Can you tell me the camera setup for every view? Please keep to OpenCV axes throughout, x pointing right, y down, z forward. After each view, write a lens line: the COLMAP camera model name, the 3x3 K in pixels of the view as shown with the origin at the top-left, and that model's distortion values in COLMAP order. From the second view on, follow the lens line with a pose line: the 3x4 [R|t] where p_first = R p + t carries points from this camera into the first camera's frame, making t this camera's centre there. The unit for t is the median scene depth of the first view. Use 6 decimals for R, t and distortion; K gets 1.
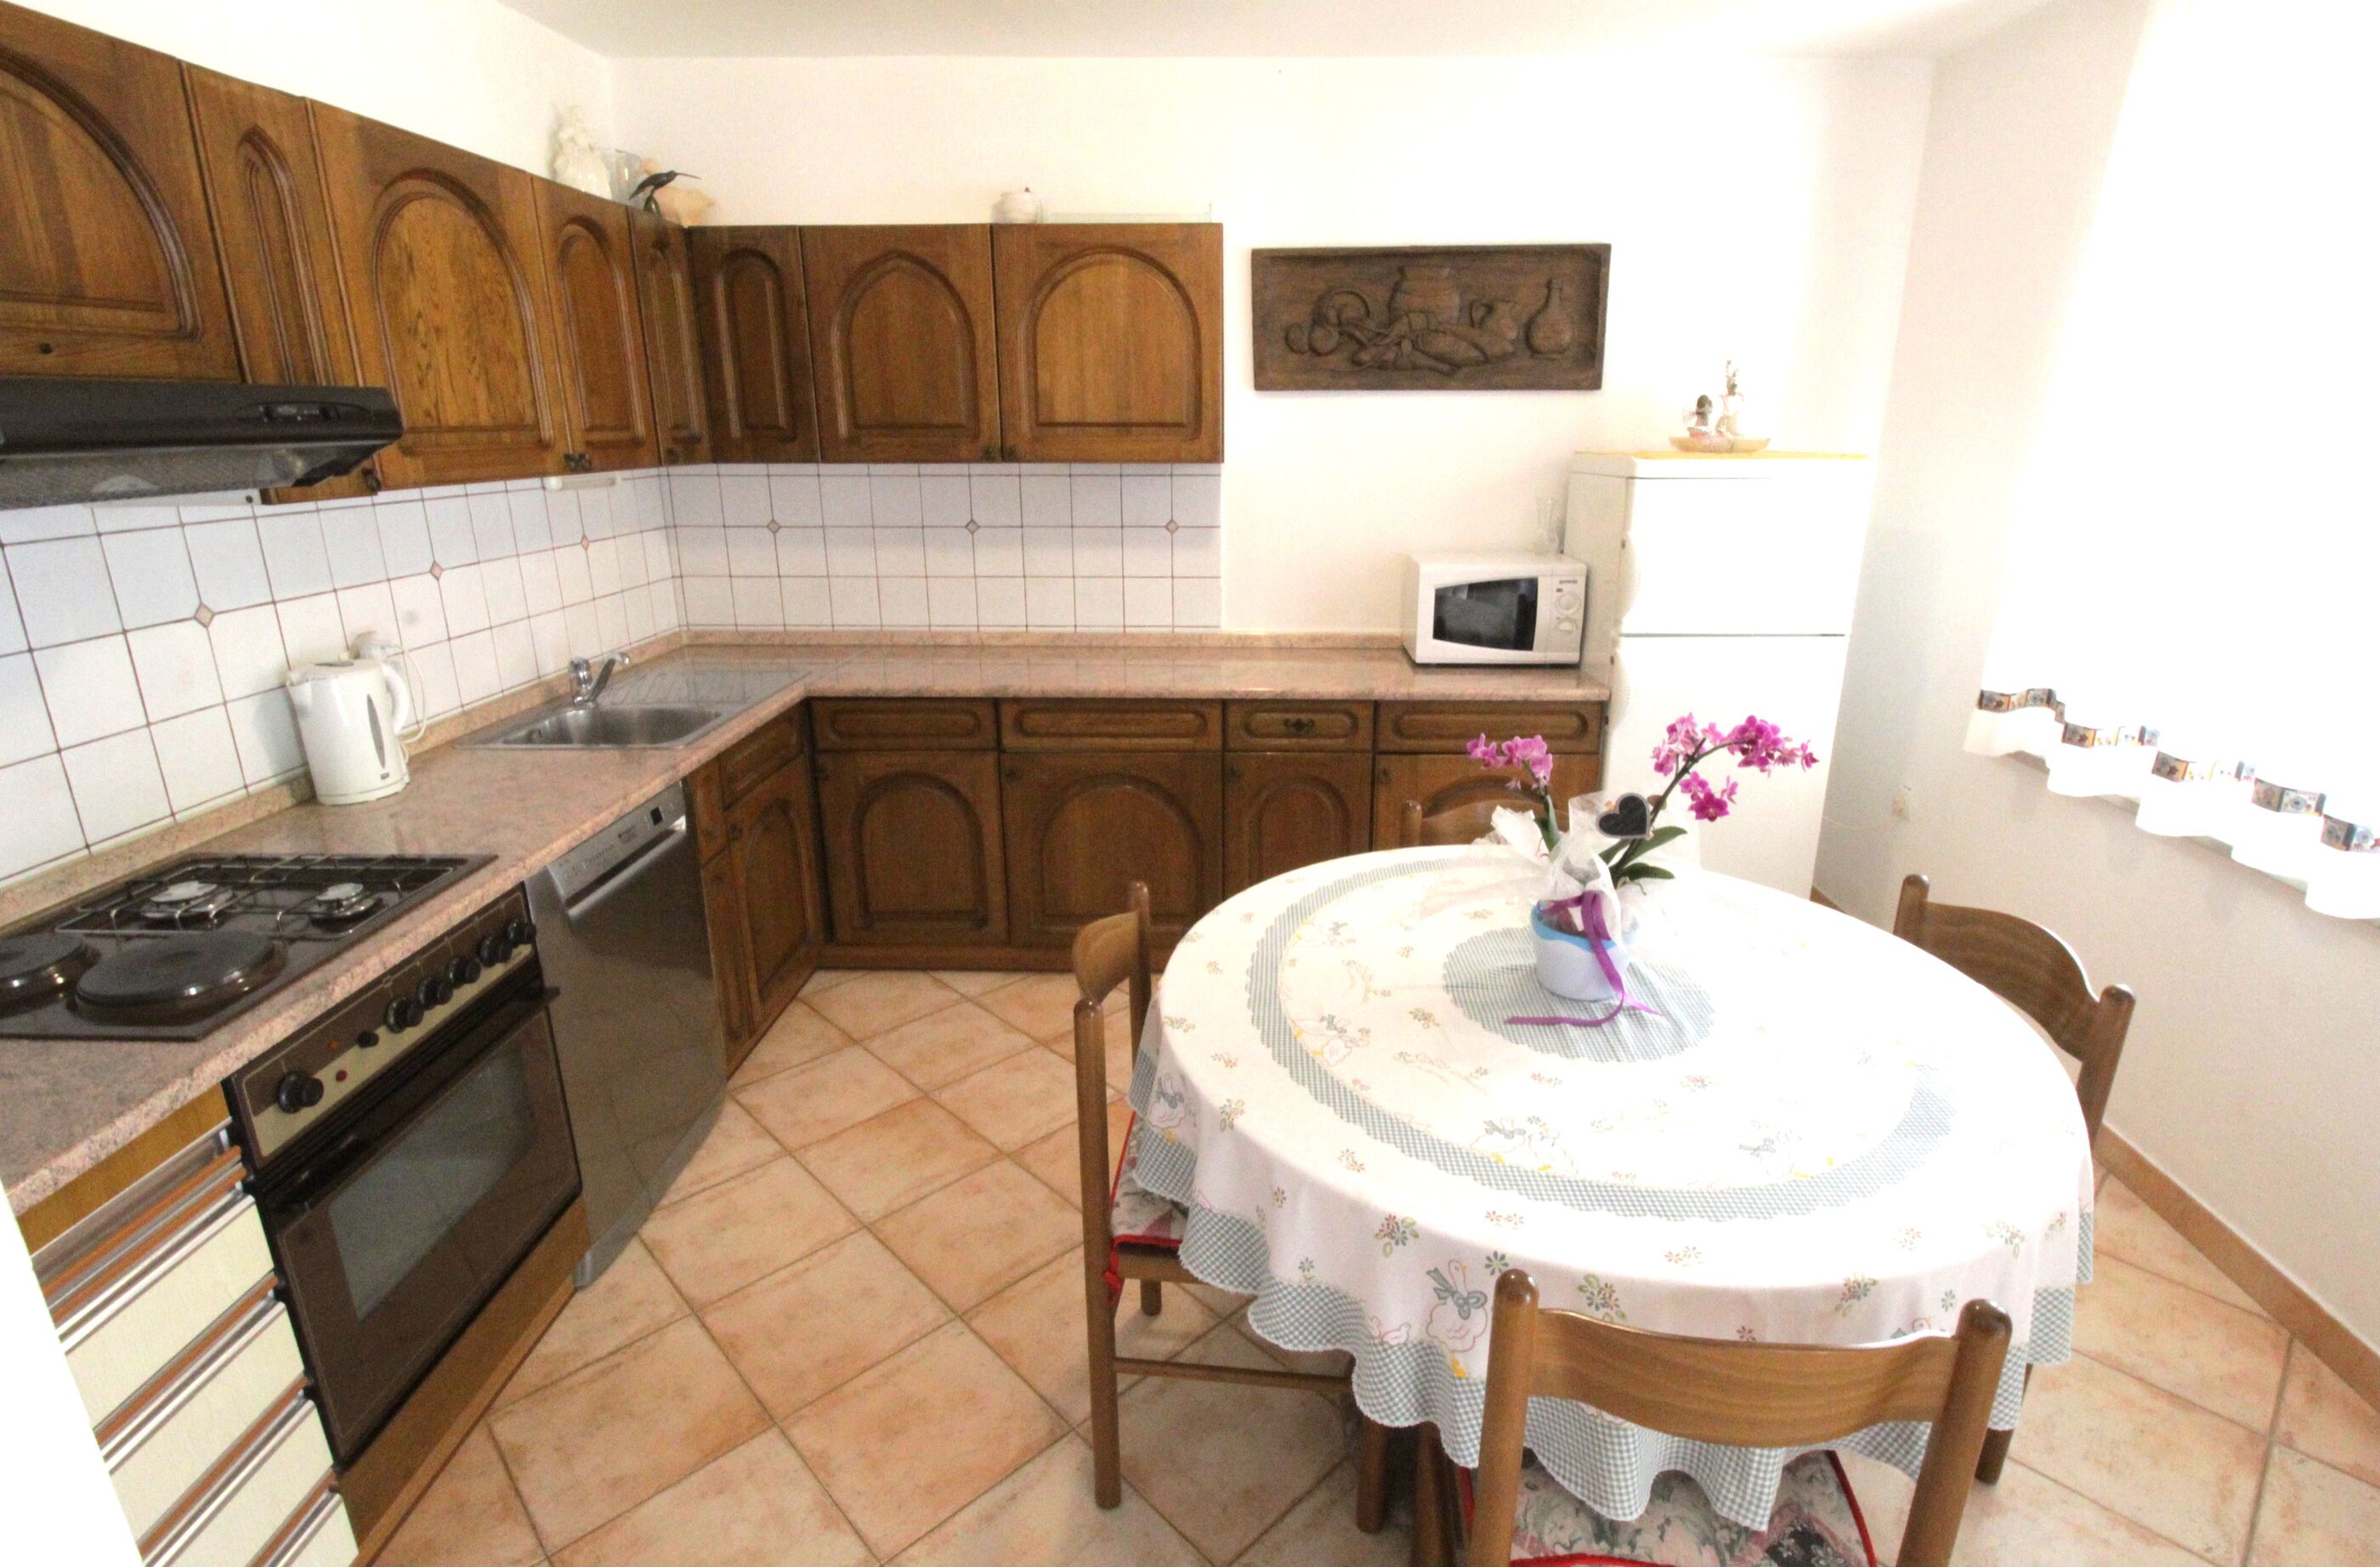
lens RADIAL K [[1161.3, 0, 1203.5], [0, 1161.3, 772.1], [0, 0, 1]] dist [0.002391, -0.011275]
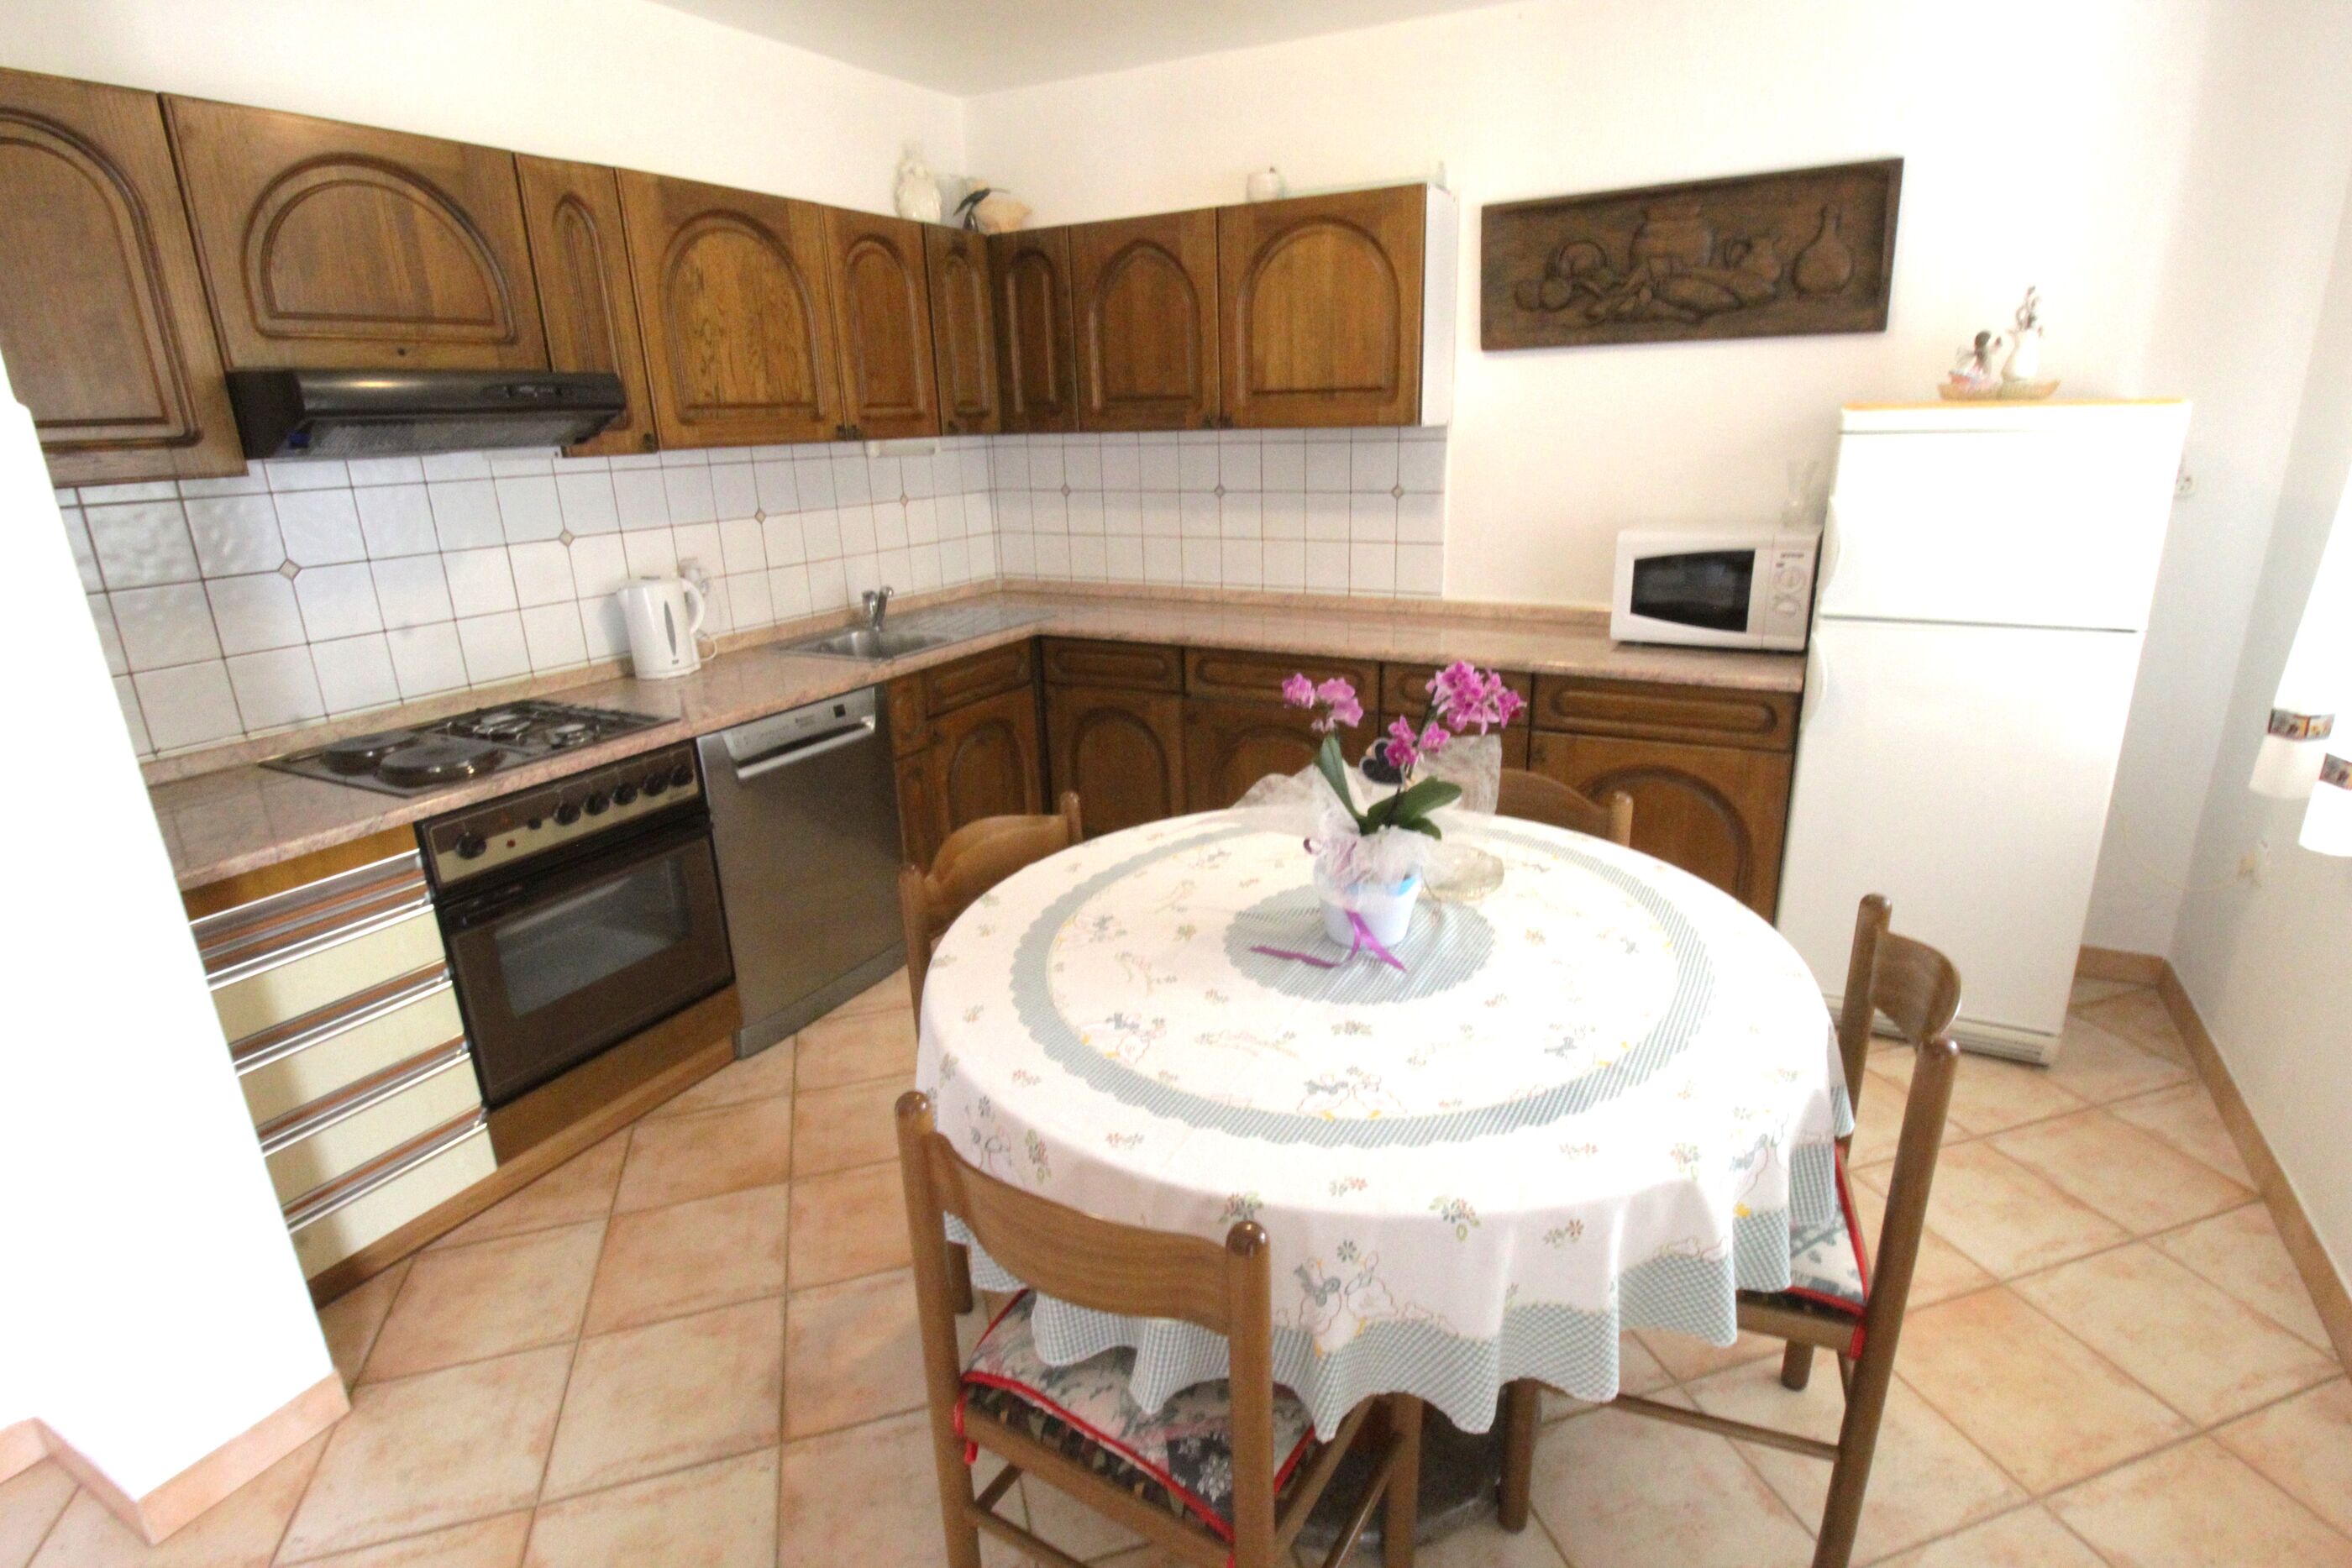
lens RADIAL K [[1160.7, 0, 1199.3], [0, 1160.7, 777.2], [0, 0, 1]] dist [-0.003350, -0.001439]
pose [[0.894594, 0.111422, -0.432767, 0.316819], [-0.104241, 0.993732, 0.040370, 0.013049], [0.434553, 0.008997, 0.900601, 0.024958]]
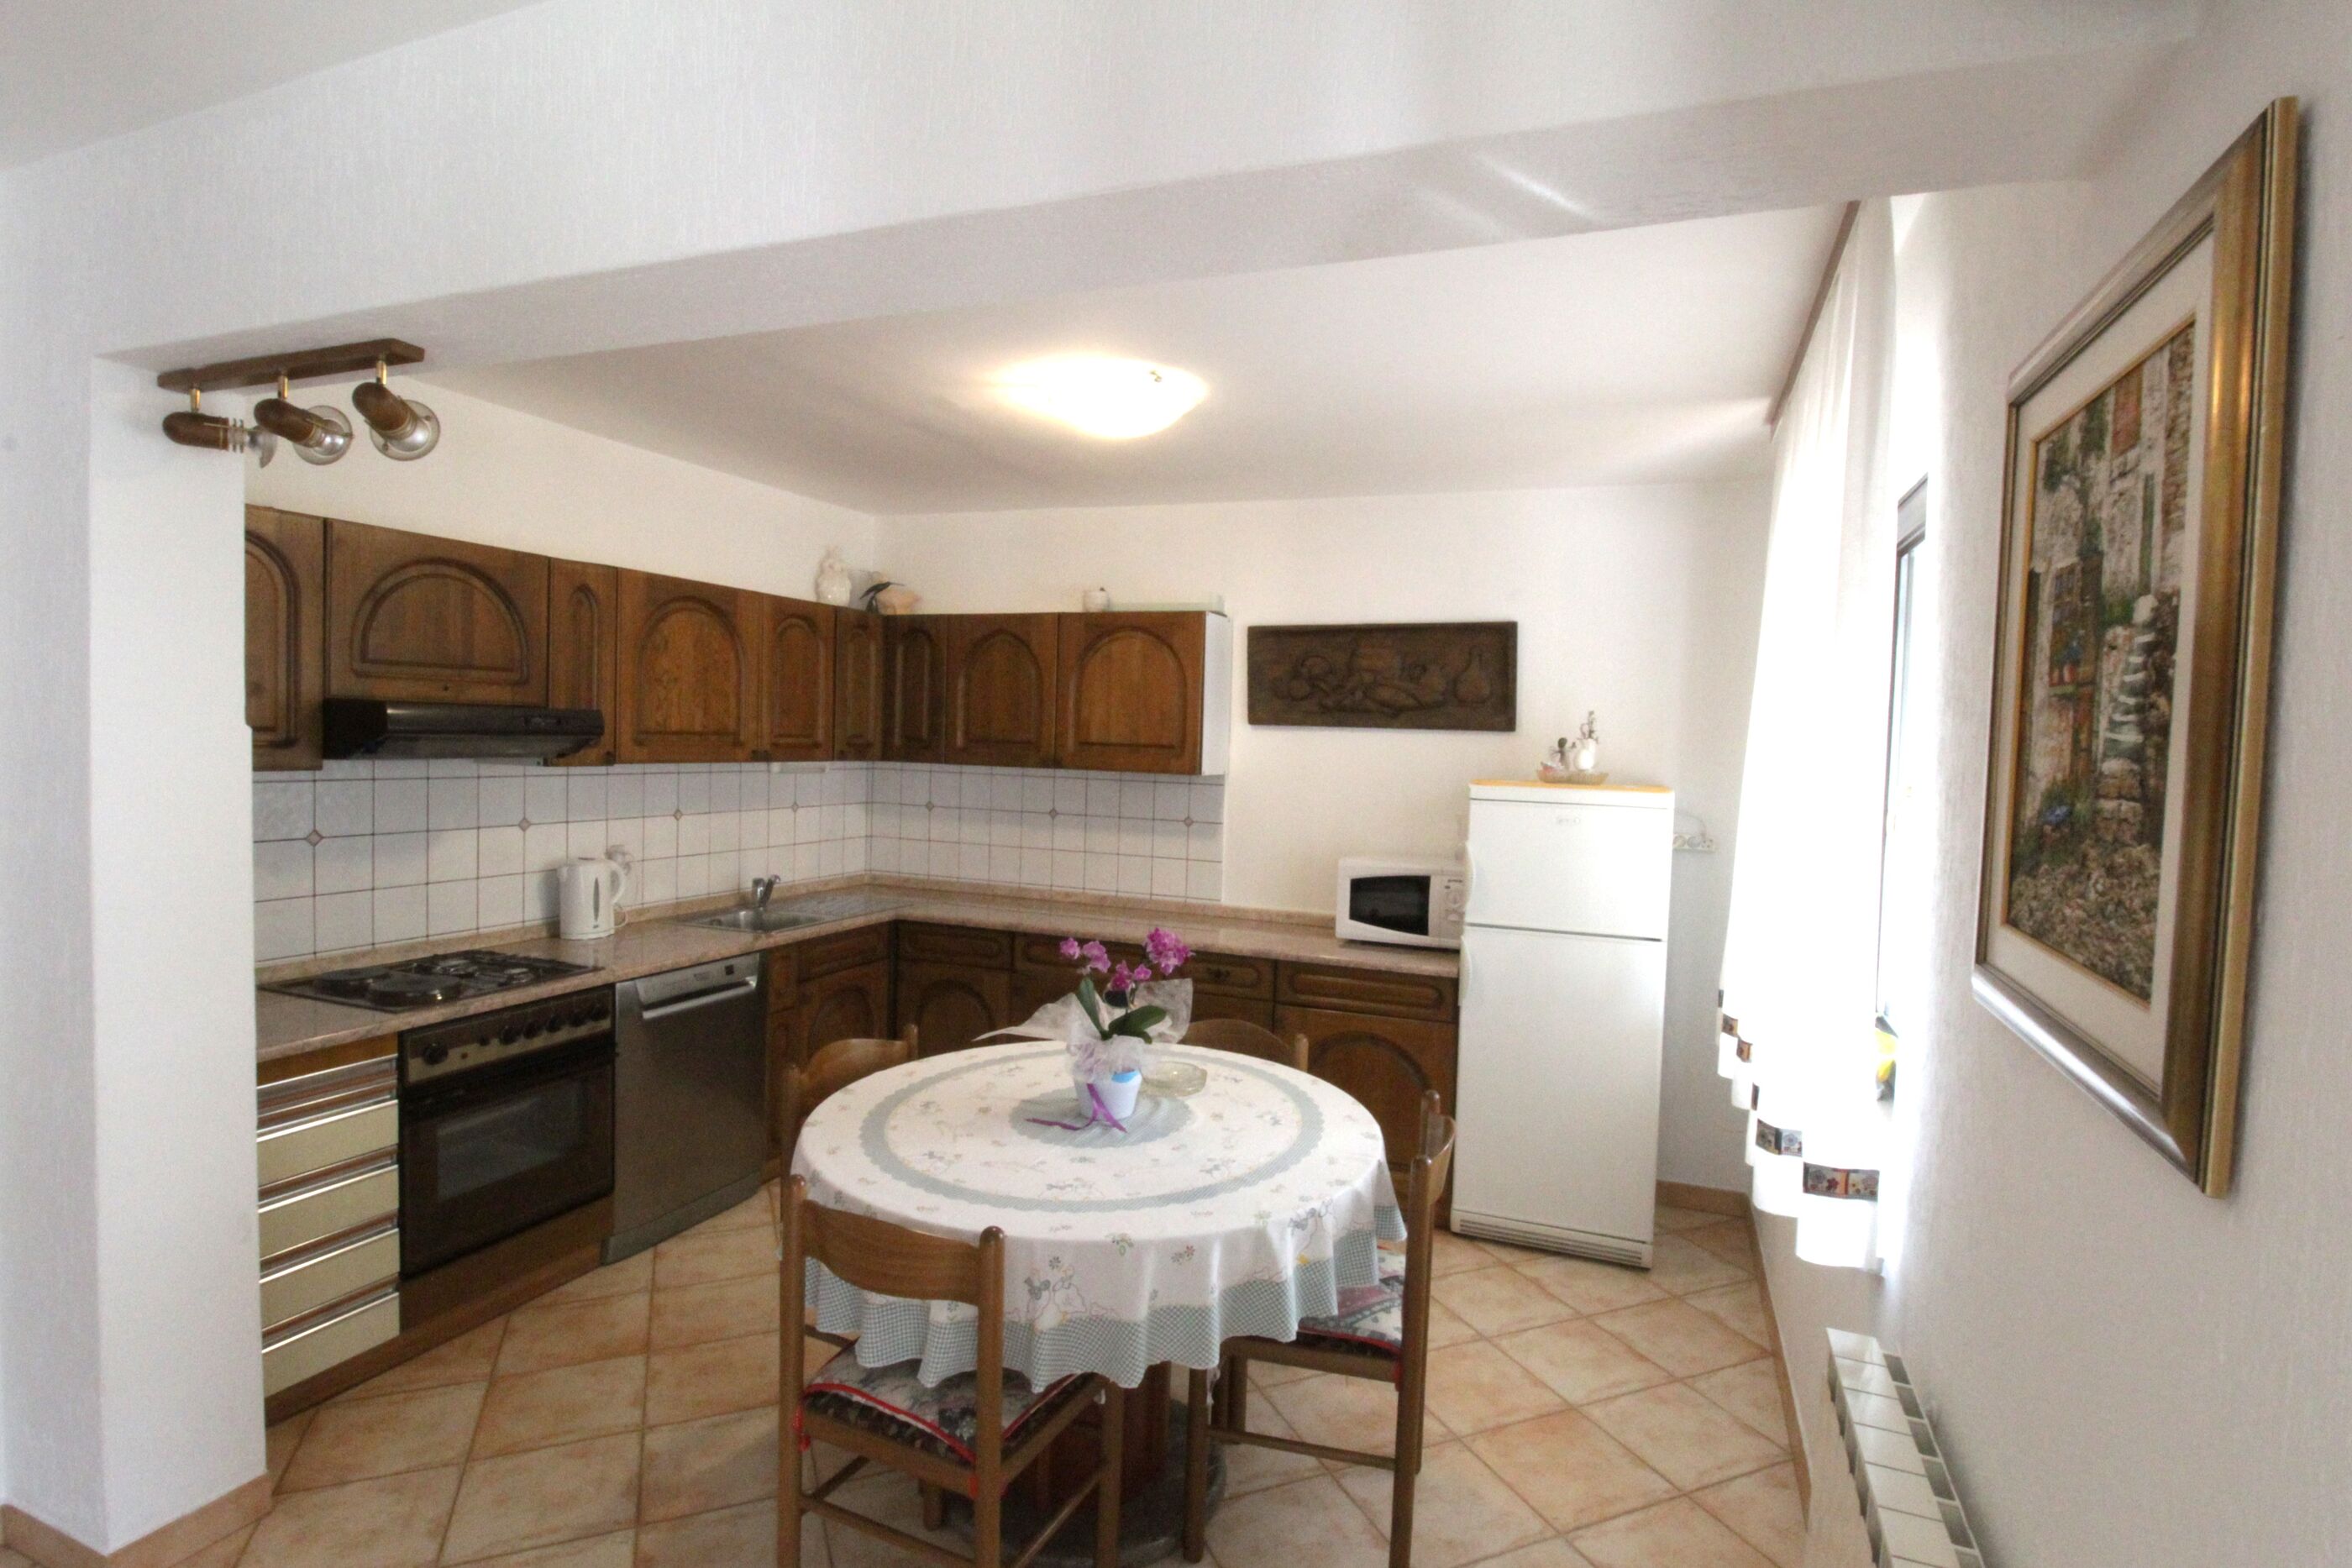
lens RADIAL K [[1139.5, 0, 1198.6], [0, 1139.5, 782.5], [0, 0, 1]] dist [-0.000615, -0.013684]
pose [[0.939393, 0.043928, -0.340016, 0.471547], [-0.130293, 0.963089, -0.235548, 0.054031], [0.317118, 0.265574, 0.910443, -0.202724]]
